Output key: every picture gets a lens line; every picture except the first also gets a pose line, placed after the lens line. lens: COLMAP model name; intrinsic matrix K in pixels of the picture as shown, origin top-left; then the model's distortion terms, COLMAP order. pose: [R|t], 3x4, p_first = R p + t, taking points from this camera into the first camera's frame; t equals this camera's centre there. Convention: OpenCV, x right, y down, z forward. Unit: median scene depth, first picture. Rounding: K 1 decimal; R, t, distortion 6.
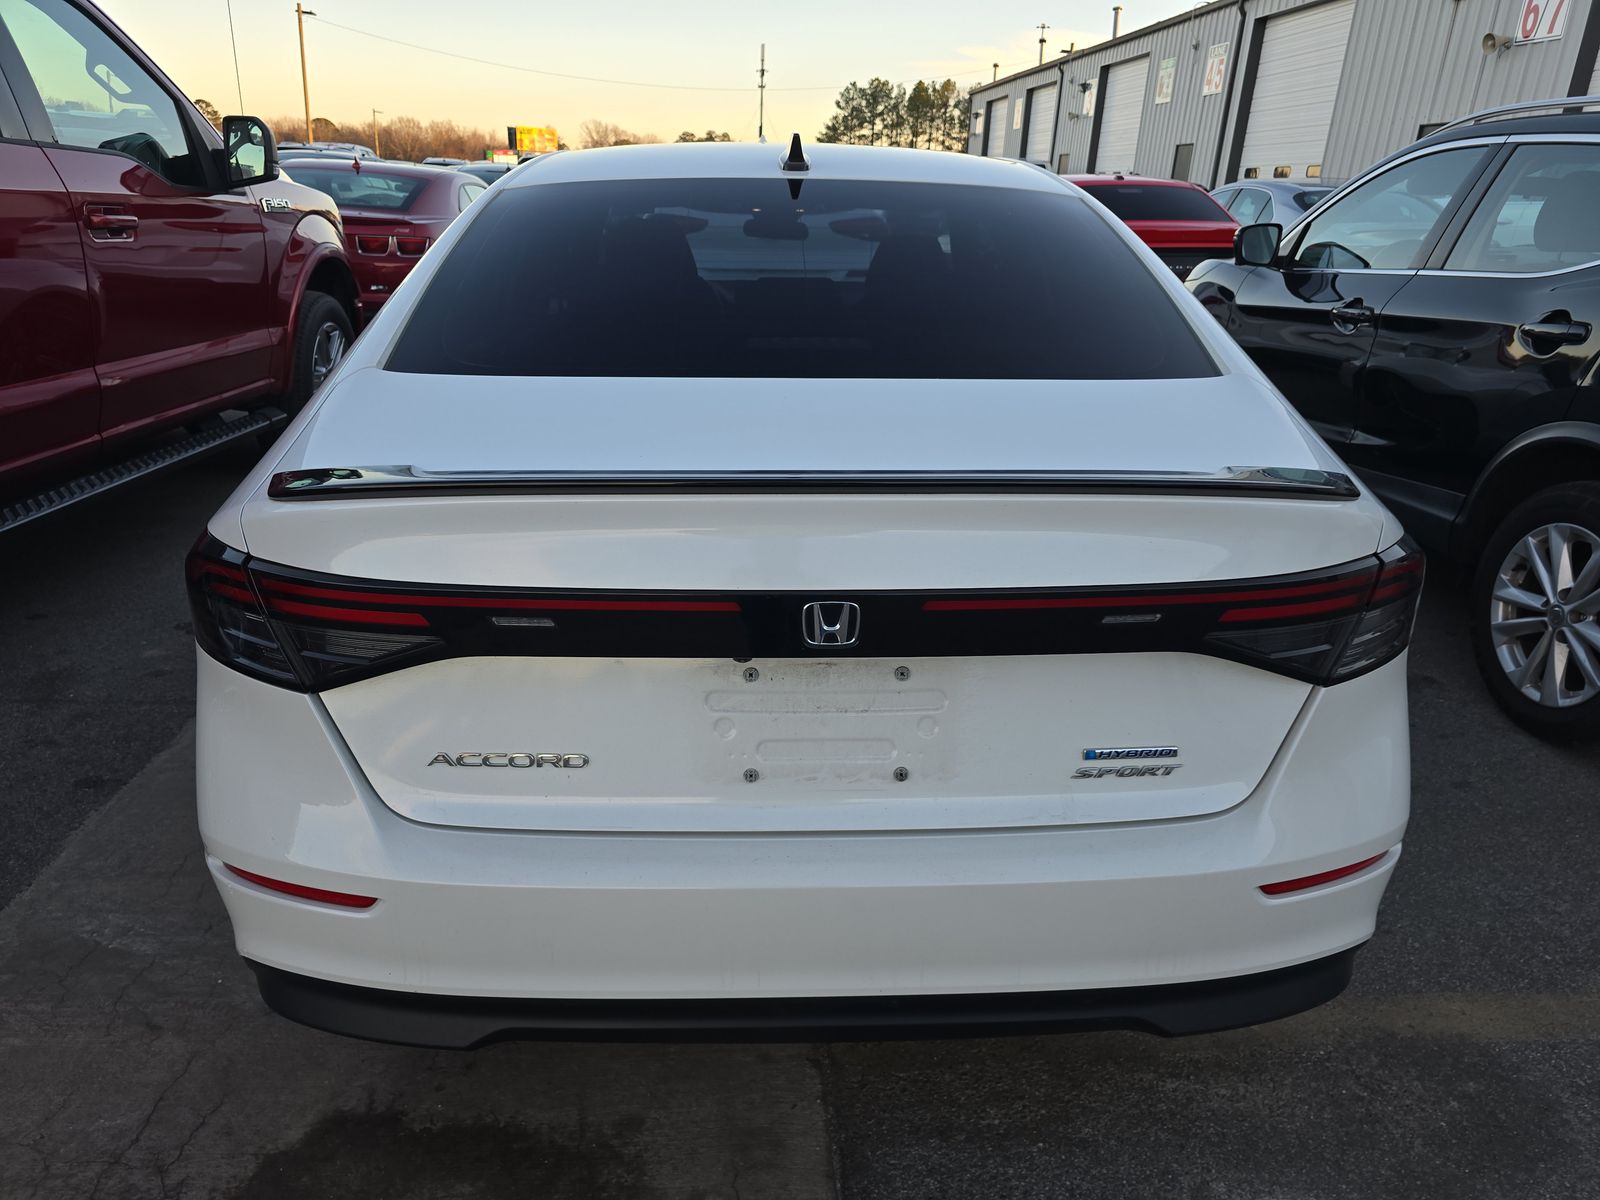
lens RADIAL K [[1074.7, 0, 800.0], [0, 1074.7, 600.0], [0, 0, 1]] dist [0.040633, -0.062496]
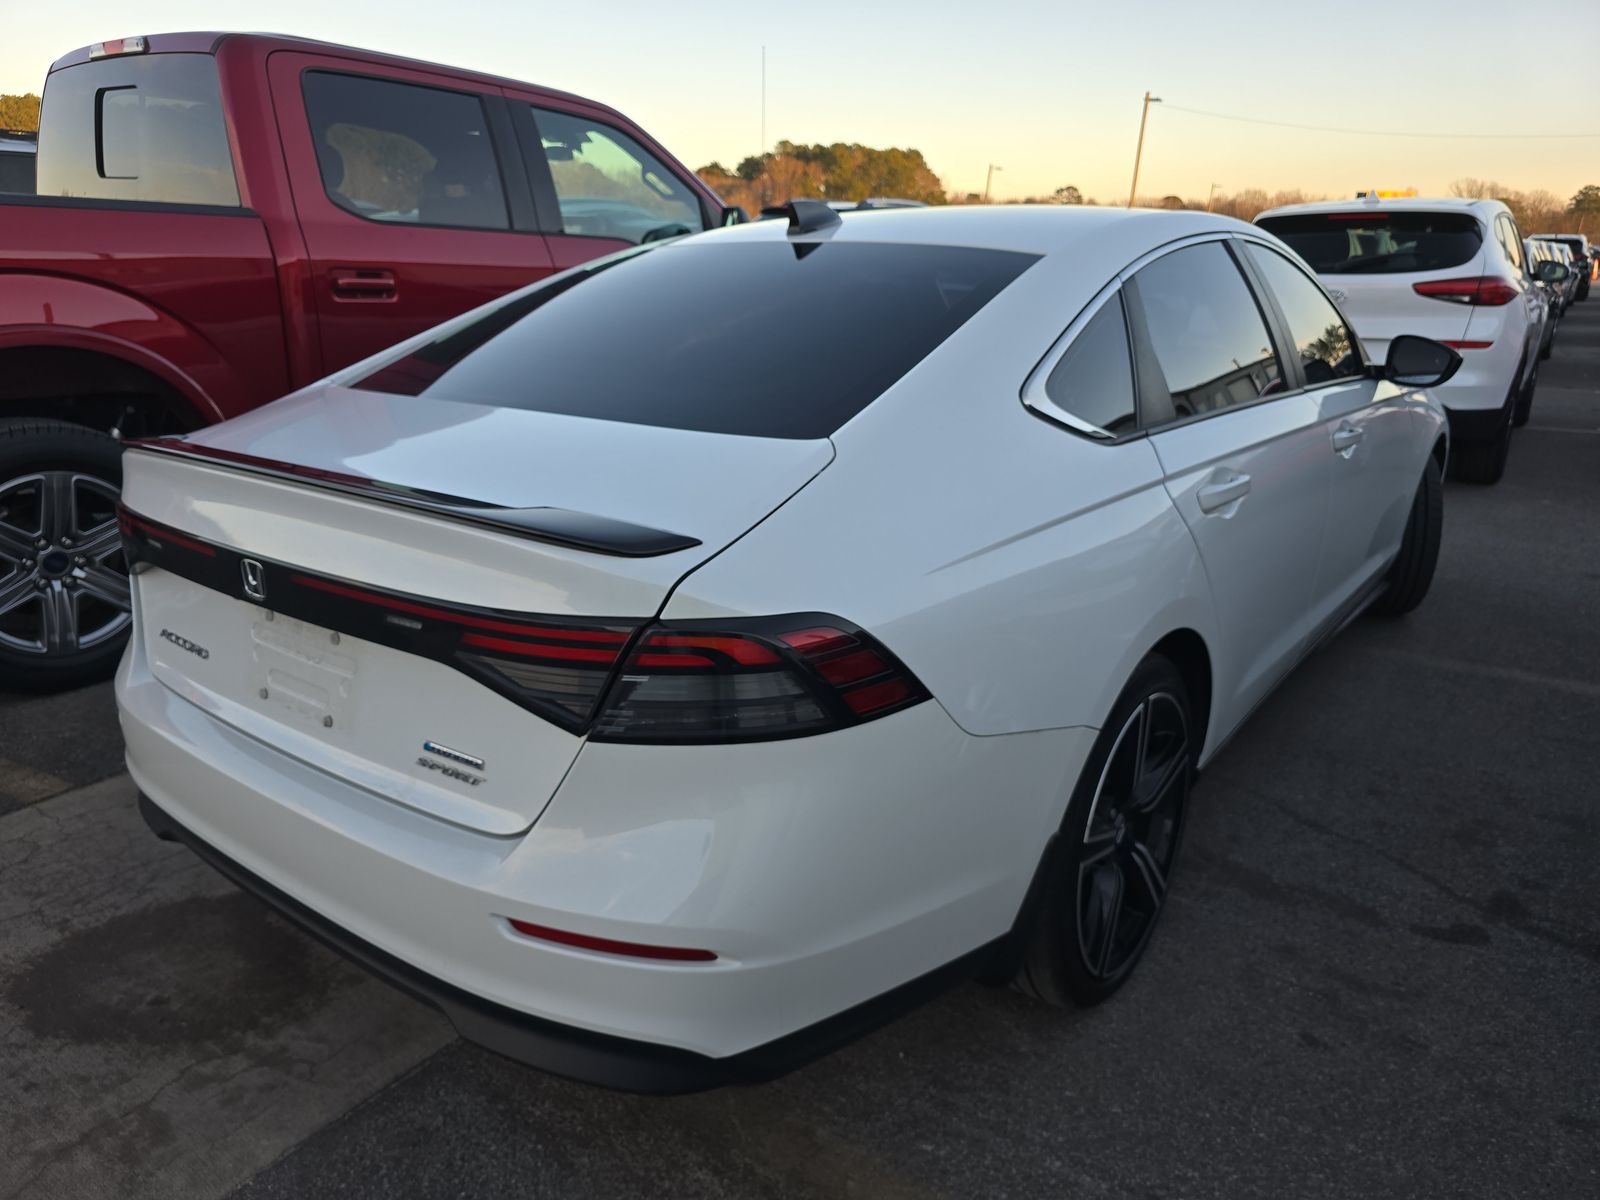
lens RADIAL K [[1084.4, 0, 800.0], [0, 1084.4, 600.0], [0, 0, 1]] dist [-0.003147, -0.000723]
pose [[0.767642, 0.165922, -0.619028, 0.119847], [-0.202605, 0.979196, 0.011215, -0.009115], [0.608011, 0.116809, 0.785289, 0.033525]]
